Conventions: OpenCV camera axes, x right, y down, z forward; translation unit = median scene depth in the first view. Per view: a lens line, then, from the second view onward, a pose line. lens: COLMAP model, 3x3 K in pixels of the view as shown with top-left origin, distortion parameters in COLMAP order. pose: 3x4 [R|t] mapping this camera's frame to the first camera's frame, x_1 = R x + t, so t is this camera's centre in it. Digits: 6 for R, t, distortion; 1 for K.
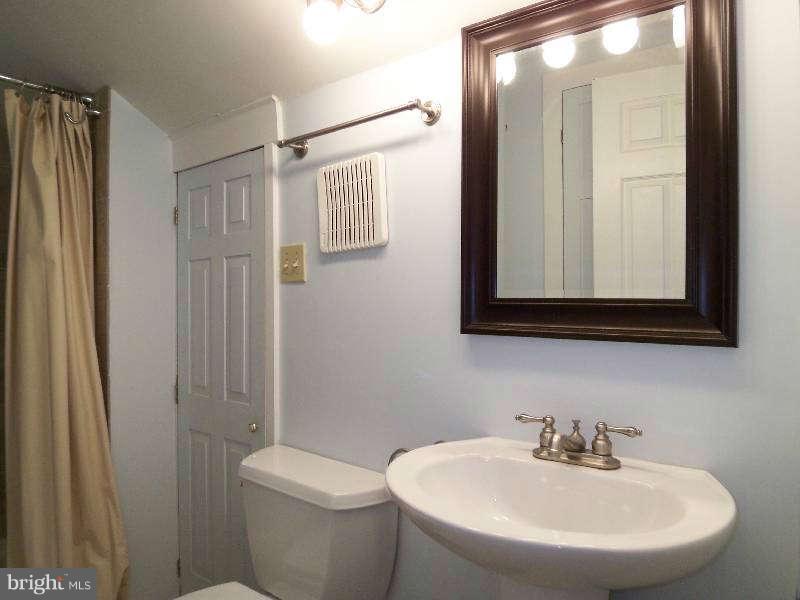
lens RADIAL K [[542.4, 0, 394.8], [0, 542.4, 300.2], [0, 0, 1]] dist [-0.010226, -0.039442]
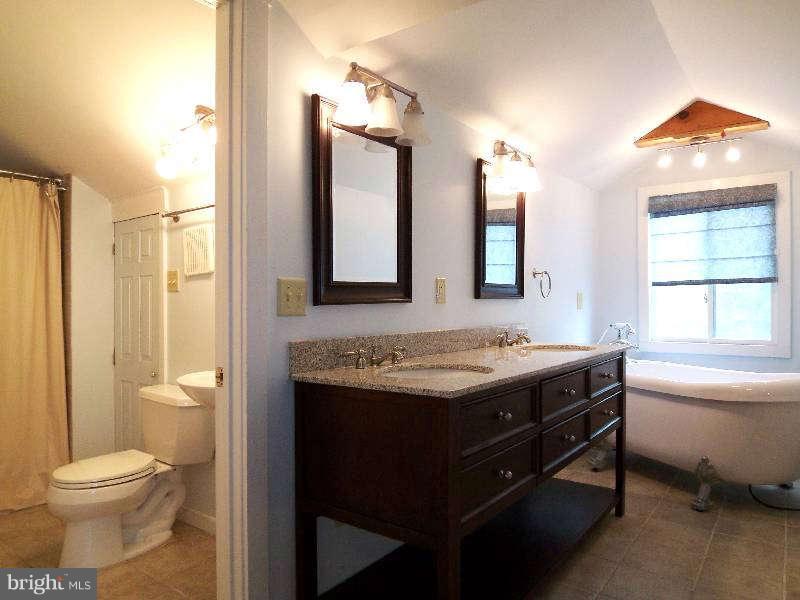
lens RADIAL K [[542.4, 0, 399.7], [0, 542.4, 298.0], [0, 0, 1]] dist [-0.010226, -0.039442]
pose [[0.999492, -0.002914, 0.031734, 0.469890], [0.003030, 0.999989, -0.003596, -0.002499], [-0.031723, 0.003690, 0.999490, -0.752928]]
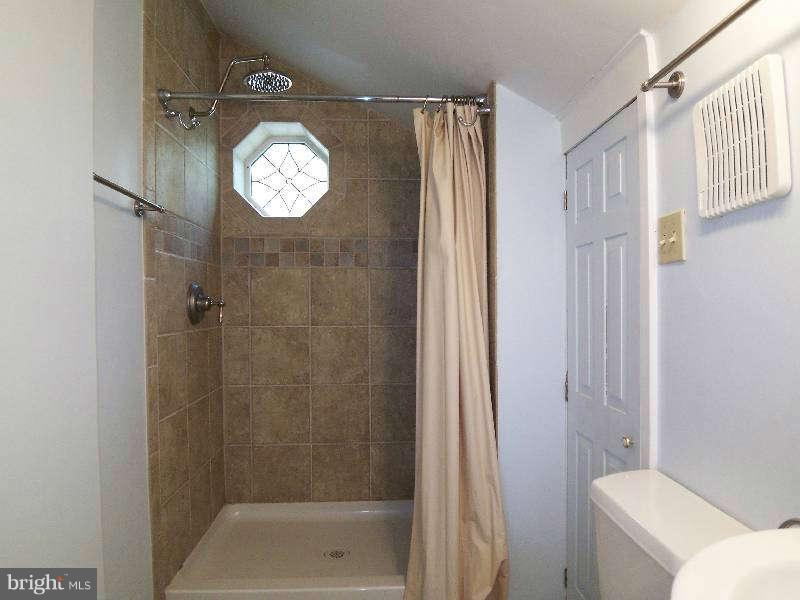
lens RADIAL K [[542.4, 0, 391.7], [0, 542.4, 303.7], [0, 0, 1]] dist [-0.010226, -0.039442]
pose [[0.656729, -0.001809, -0.754124, 0.120052], [0.009809, 0.999933, 0.006143, 0.015663], [0.754062, -0.011432, 0.656703, 0.187764]]
